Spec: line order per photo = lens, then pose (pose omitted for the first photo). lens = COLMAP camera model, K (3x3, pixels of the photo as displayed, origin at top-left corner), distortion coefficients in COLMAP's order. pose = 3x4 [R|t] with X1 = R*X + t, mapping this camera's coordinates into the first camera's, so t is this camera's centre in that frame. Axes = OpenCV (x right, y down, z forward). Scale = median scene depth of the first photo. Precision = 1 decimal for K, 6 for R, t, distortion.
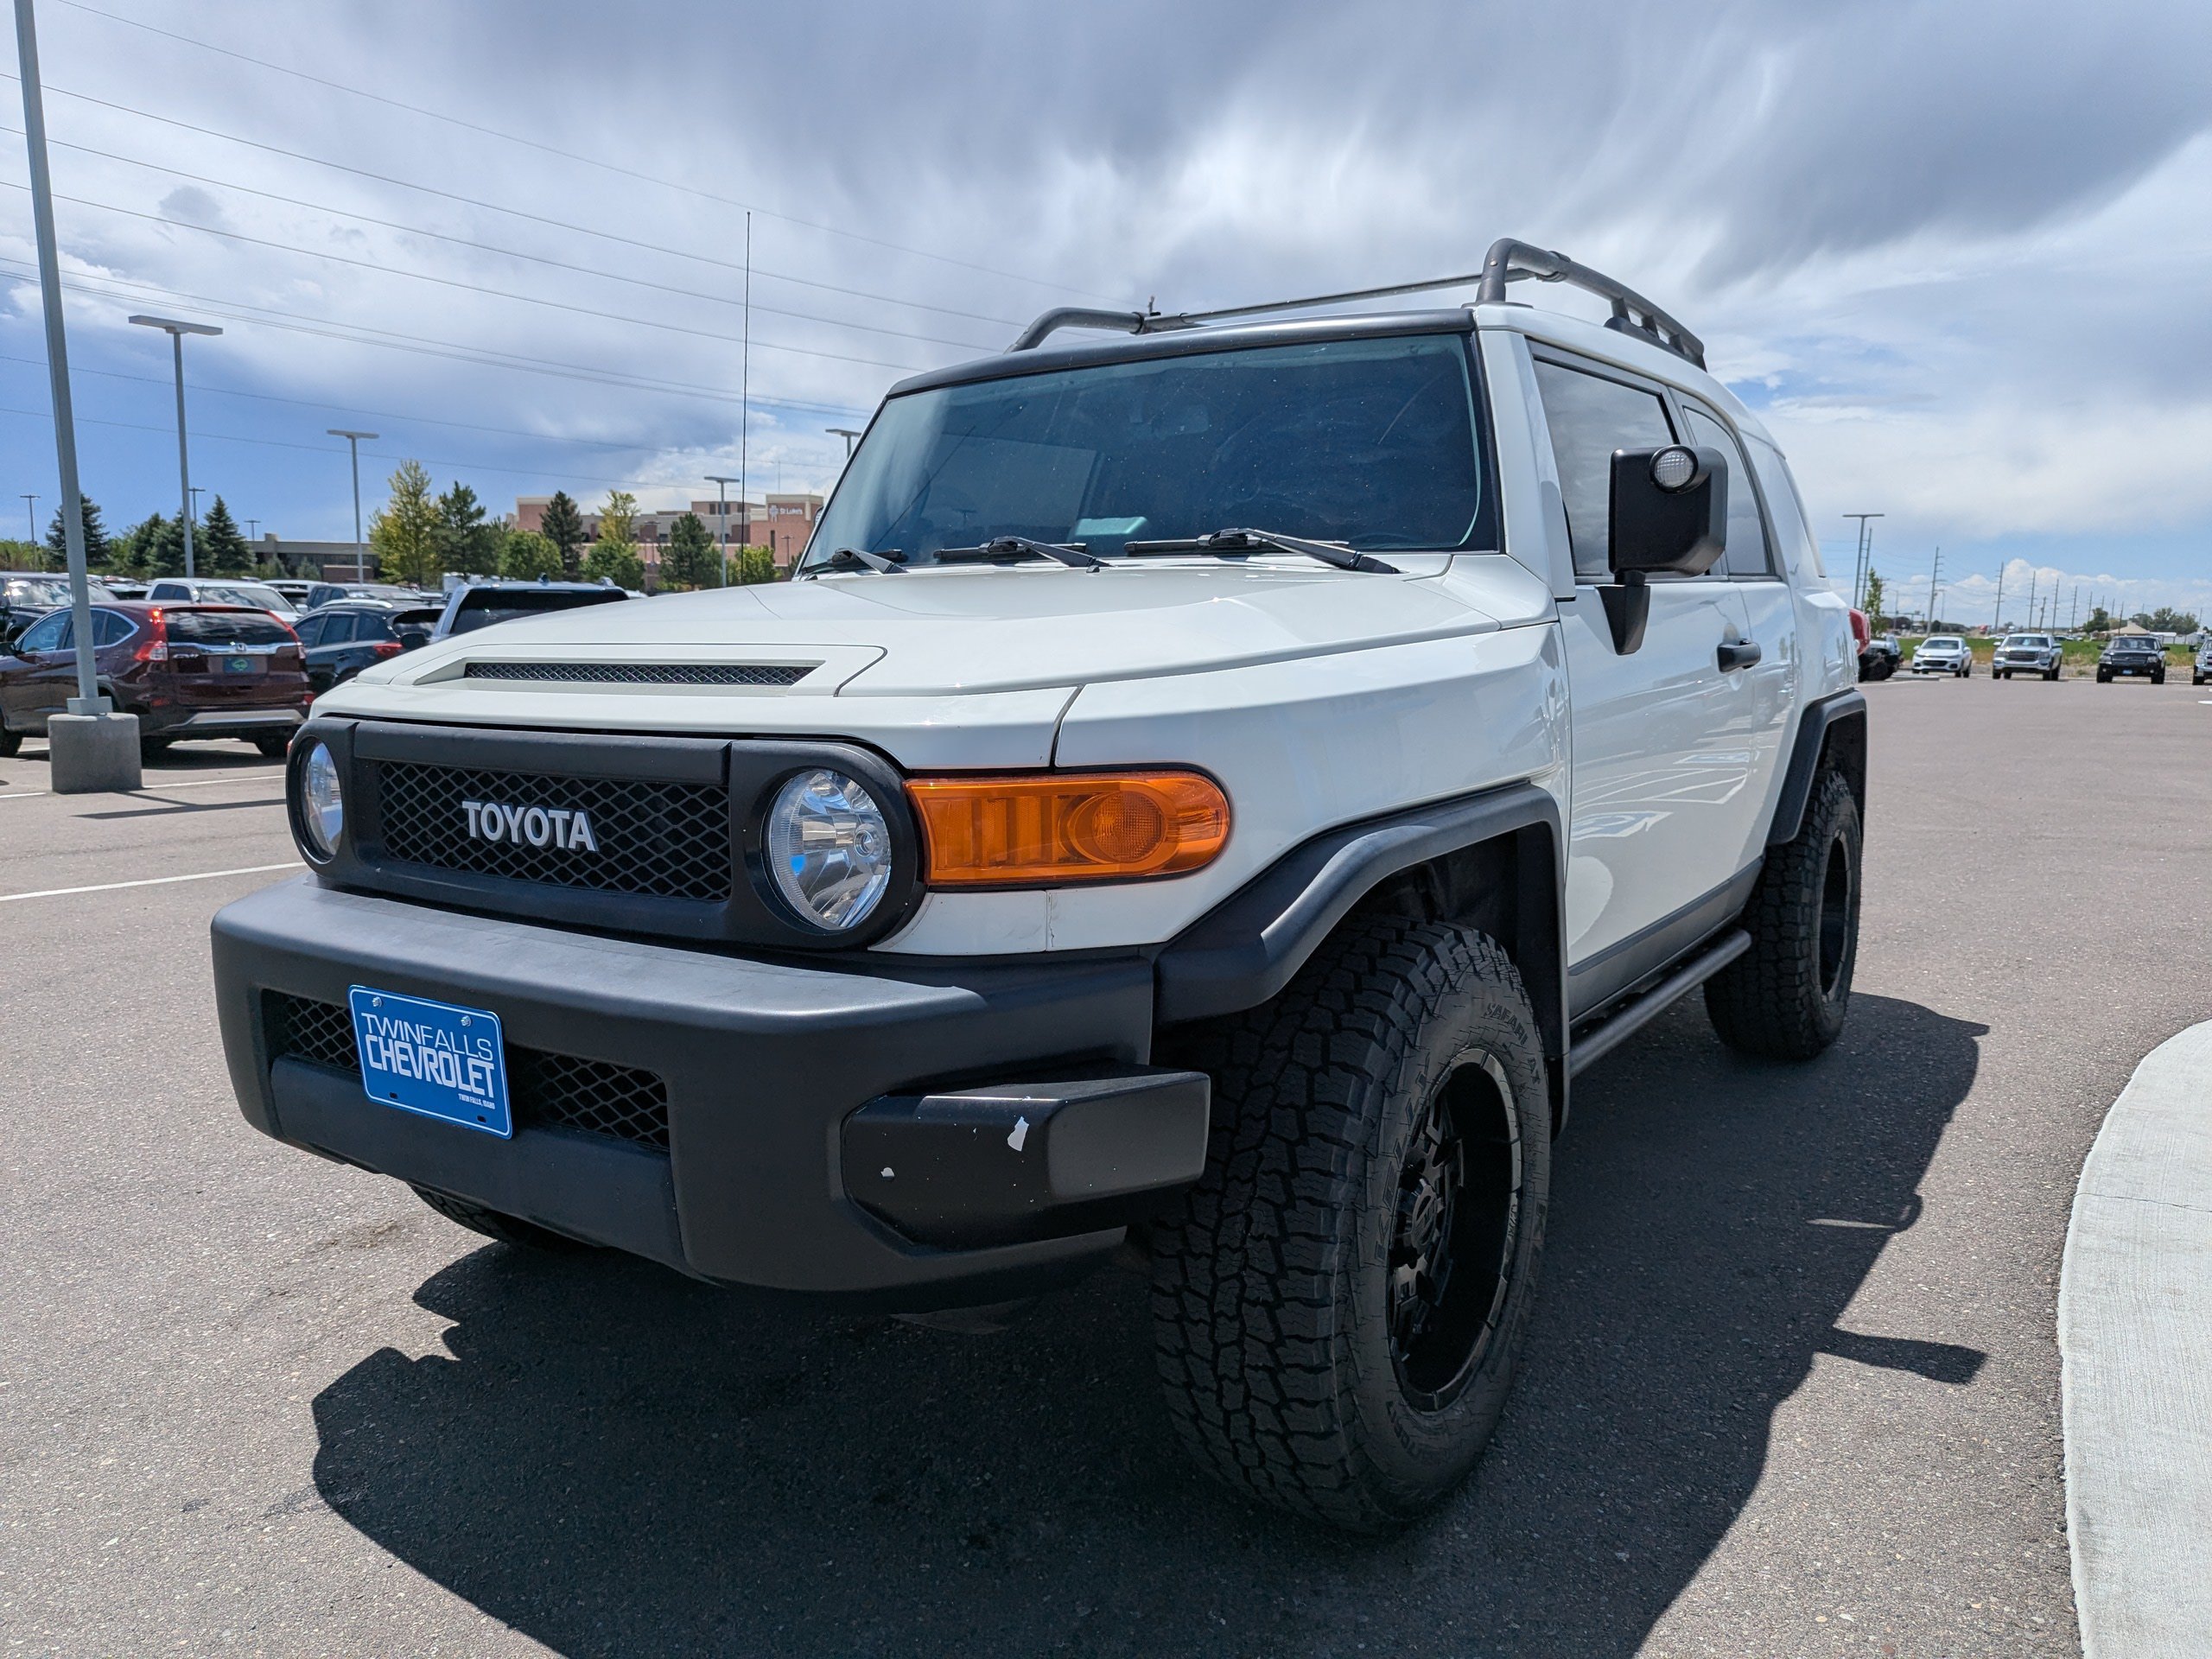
lens RADIAL K [[1566.5, 0, 1099.1], [0, 1566.5, 847.6], [0, 0, 1]] dist [0.061961, -0.059673]
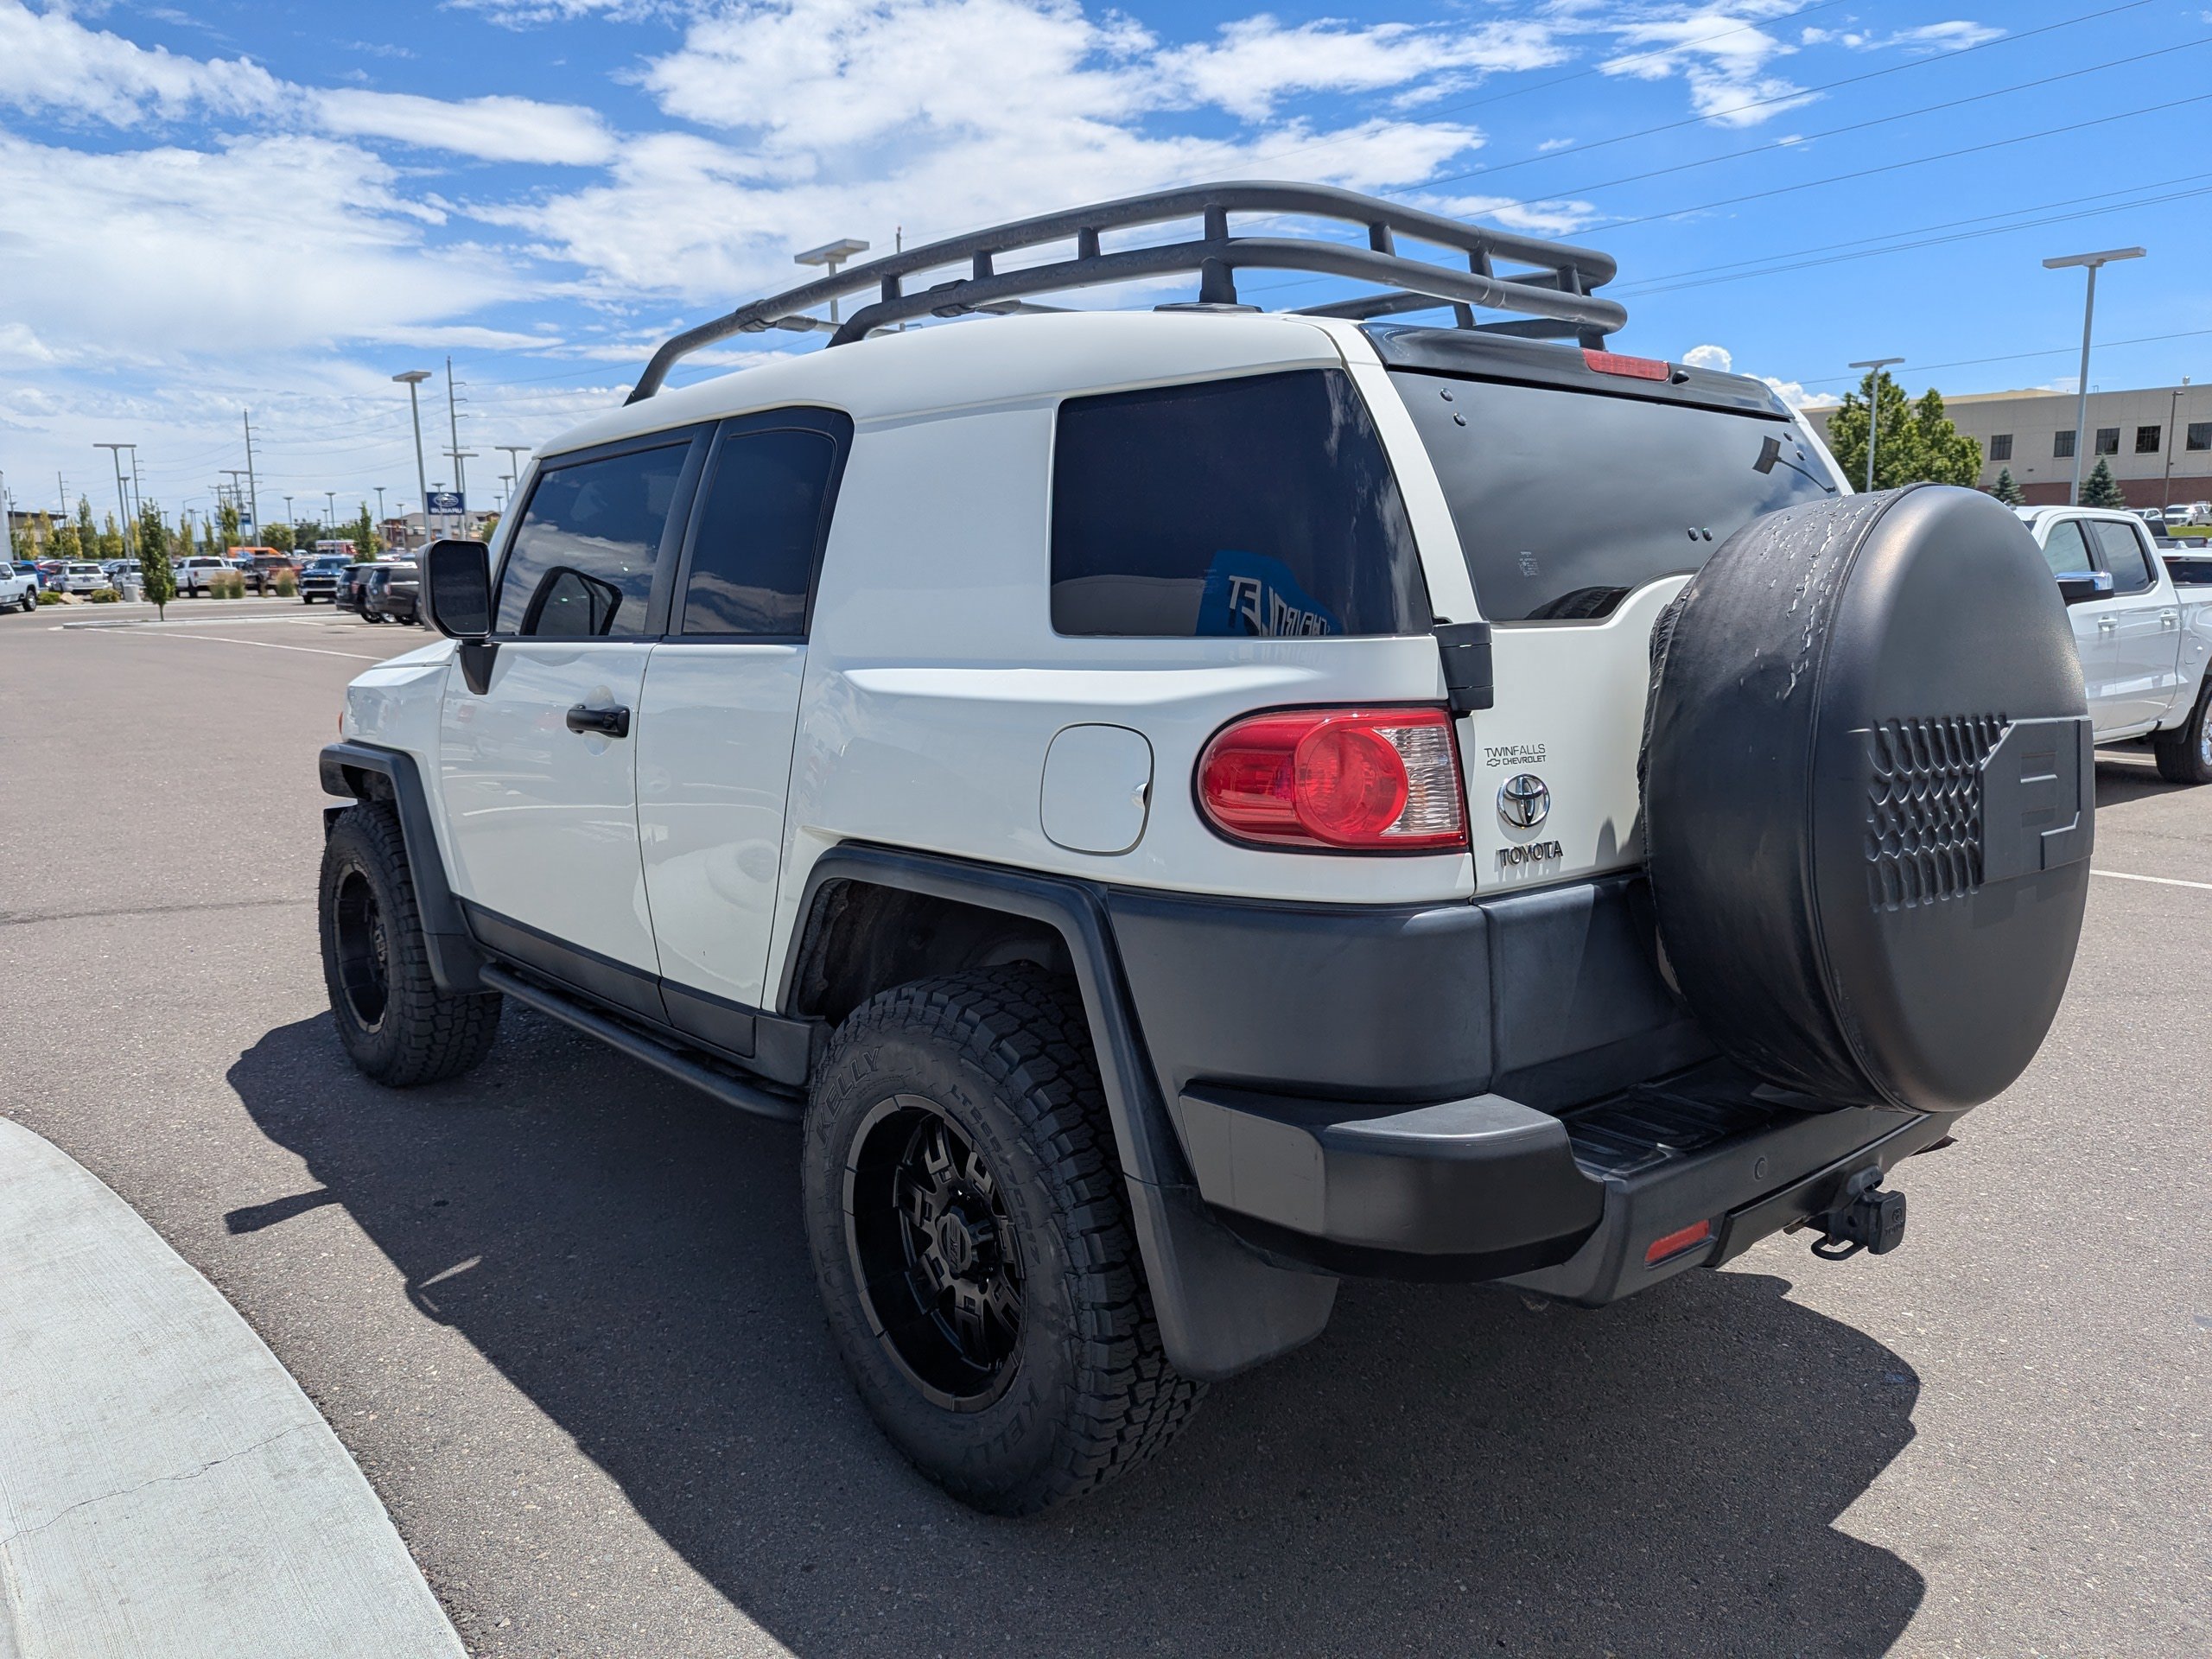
lens RADIAL K [[1566.5, 0, 1099.1], [0, 1566.5, 847.6], [0, 0, 1]] dist [0.061961, -0.059673]
pose [[-0.253112, 0.166006, -0.953088, 1.941127], [-0.124543, 0.971379, 0.202267, -0.431349], [0.959387, 0.169896, -0.225192, 2.373160]]
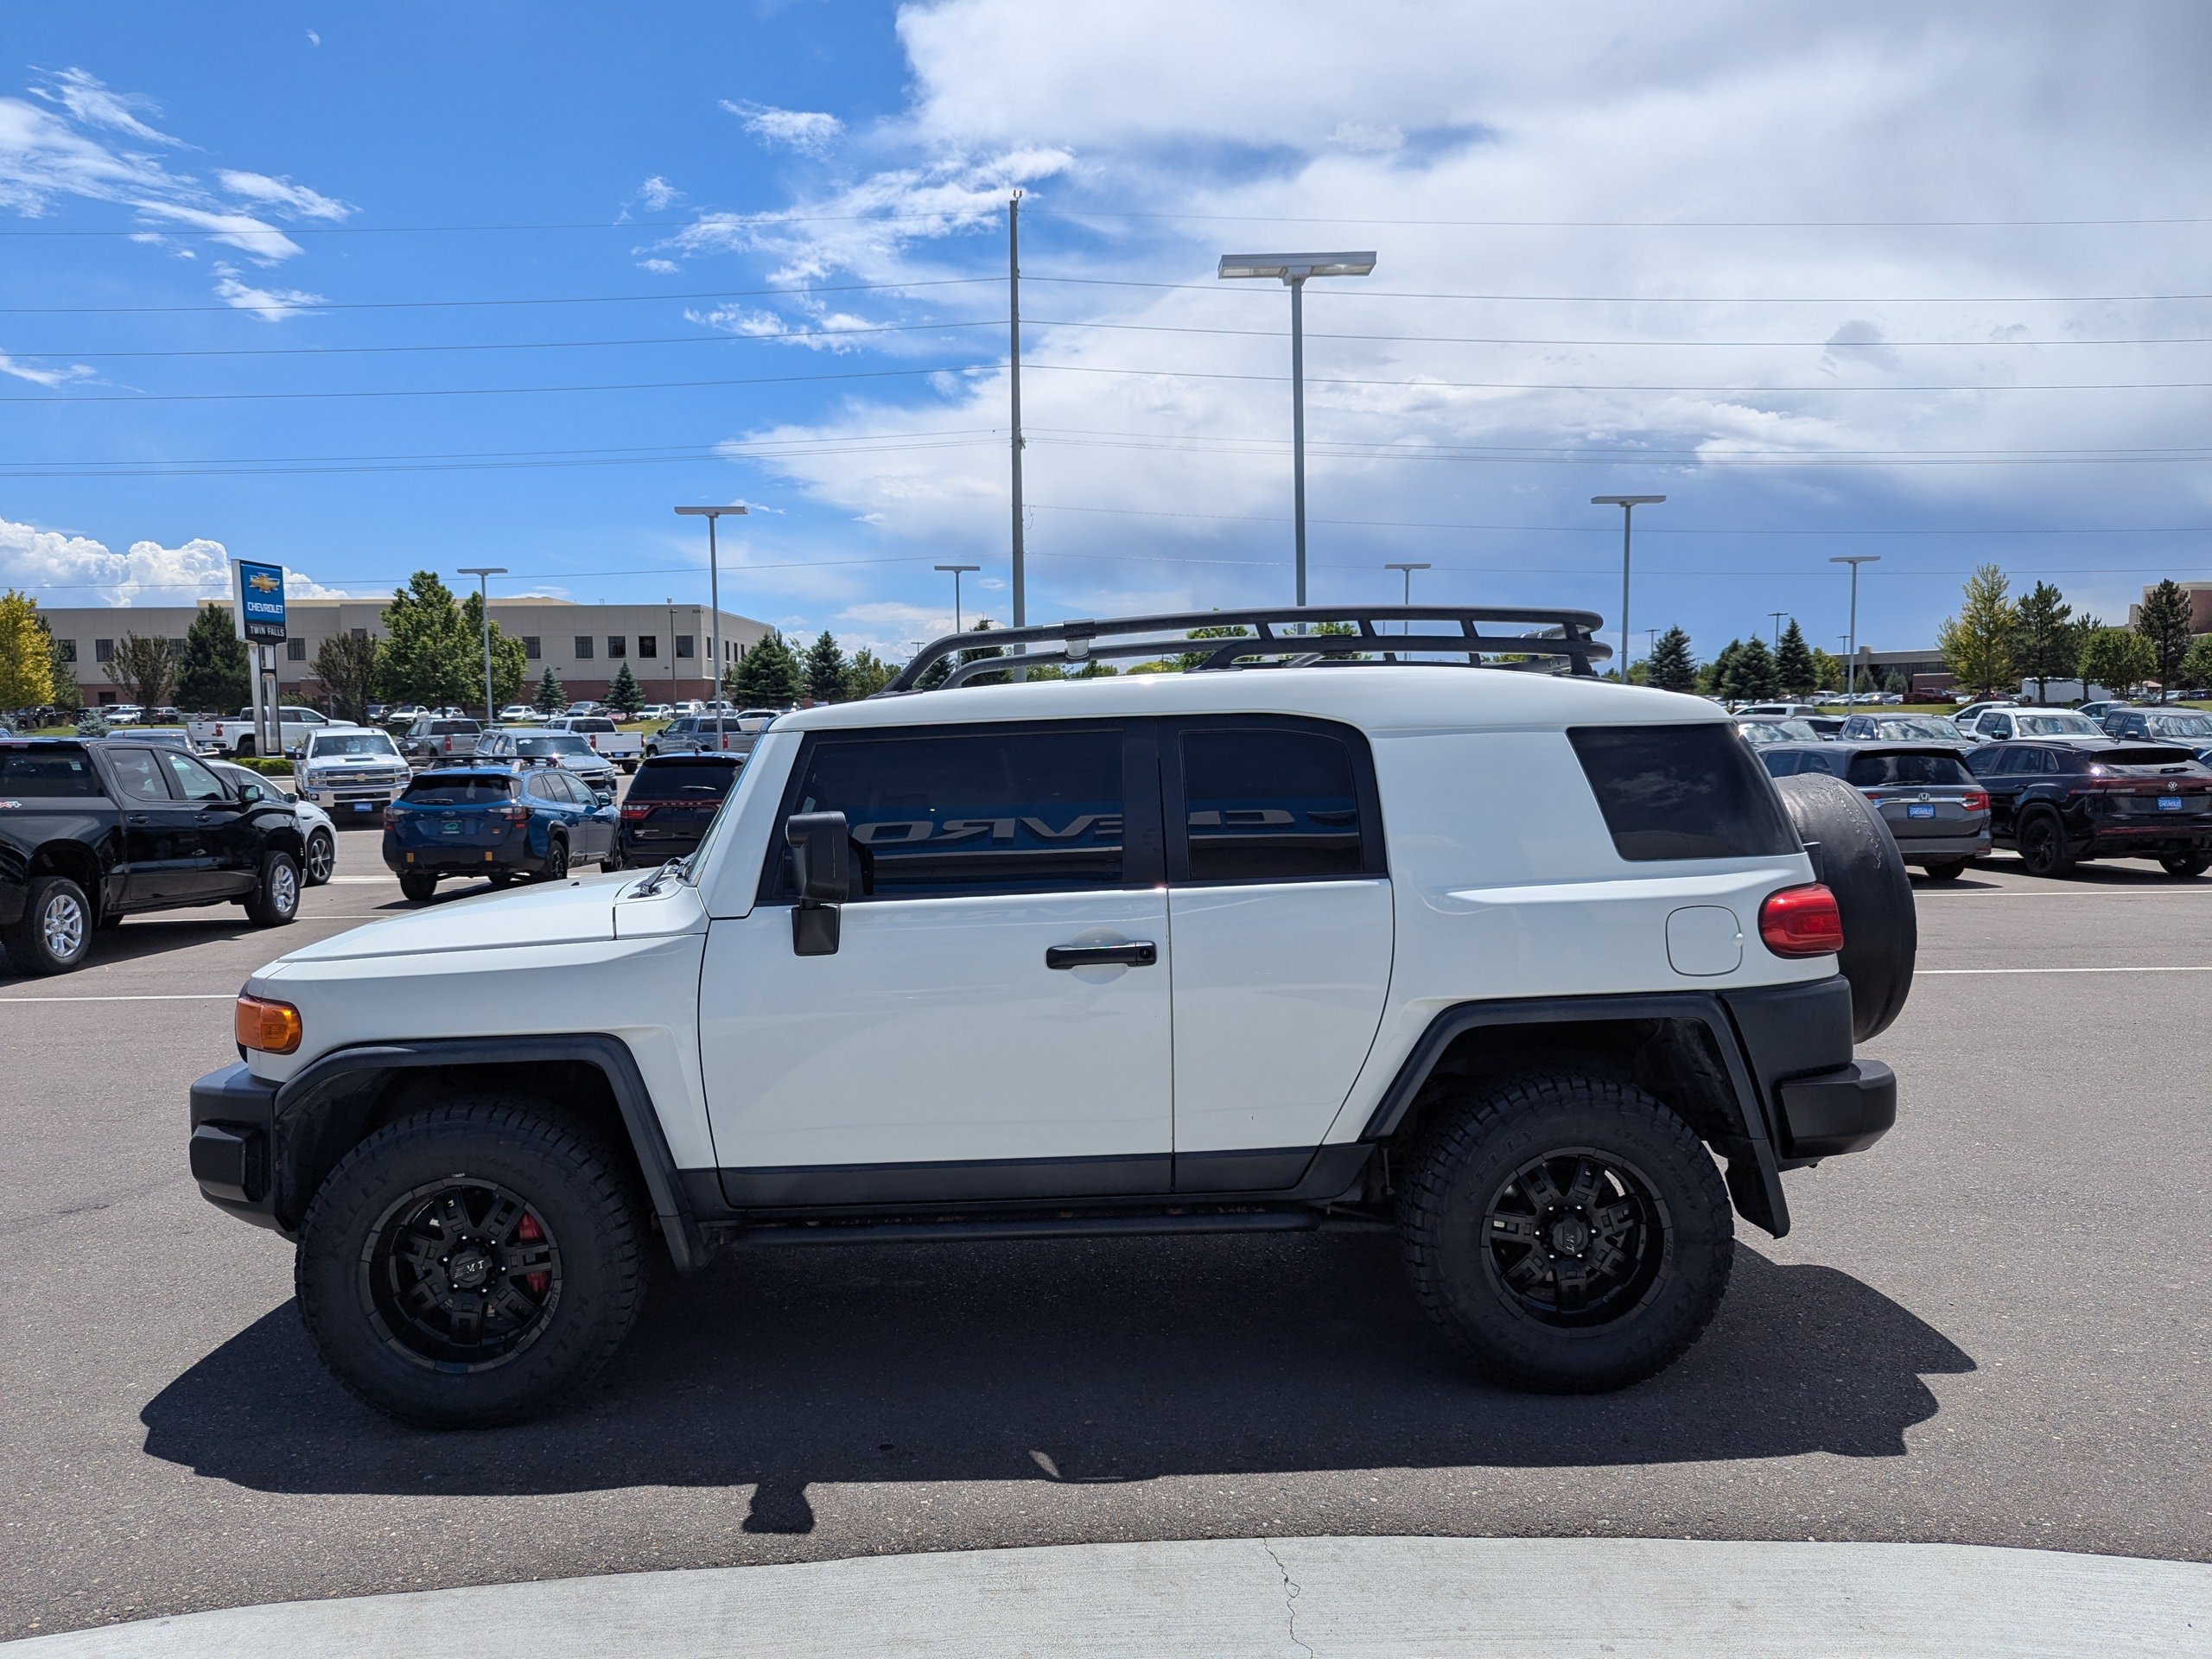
lens RADIAL K [[1566.5, 0, 1099.1], [0, 1566.5, 847.6], [0, 0, 1]] dist [0.061961, -0.059673]
pose [[0.589988, 0.041574, -0.806341, 2.092451], [-0.094287, 0.995388, -0.017667, -0.284415], [0.801888, 0.086451, 0.591187, 0.477467]]
